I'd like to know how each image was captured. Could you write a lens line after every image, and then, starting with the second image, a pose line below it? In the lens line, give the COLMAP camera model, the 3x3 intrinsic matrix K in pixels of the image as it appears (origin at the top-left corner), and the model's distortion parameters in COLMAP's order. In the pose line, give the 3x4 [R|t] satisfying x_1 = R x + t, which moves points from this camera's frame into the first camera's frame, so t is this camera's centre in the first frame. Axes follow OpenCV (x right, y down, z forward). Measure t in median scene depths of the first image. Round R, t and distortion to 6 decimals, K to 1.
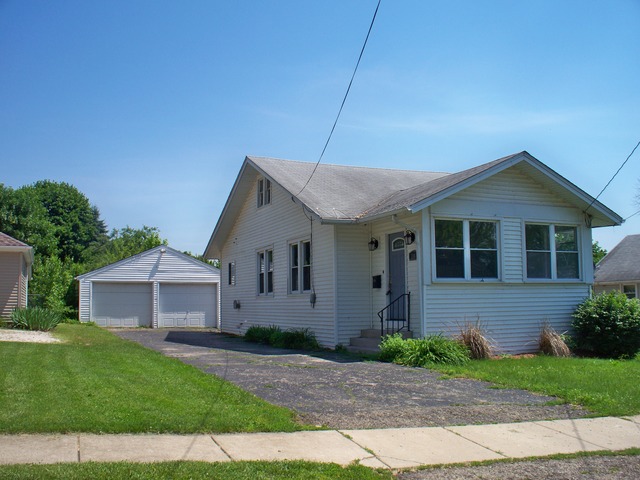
lens RADIAL K [[667.2, 0, 319.9], [0, 667.2, 242.9], [0, 0, 1]] dist [-0.192499, 0.016024]
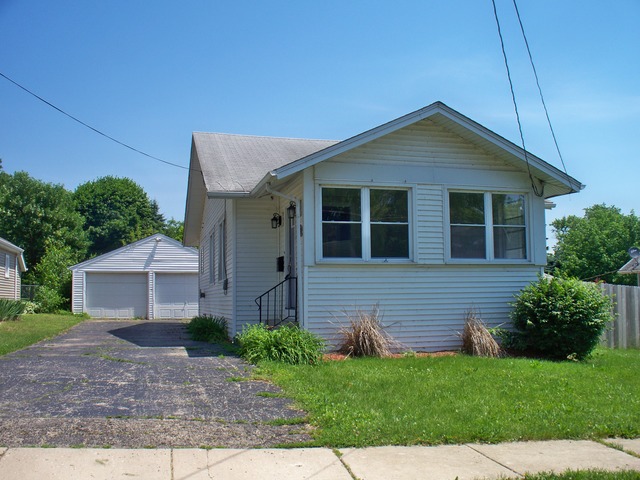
lens RADIAL K [[667.2, 0, 319.9], [0, 667.2, 242.9], [0, 0, 1]] dist [-0.192499, 0.016024]
pose [[0.992538, -0.013320, -0.121204, 0.257317], [0.014683, 0.999839, 0.010361, 0.024105], [0.121046, -0.012064, 0.992574, 0.163496]]
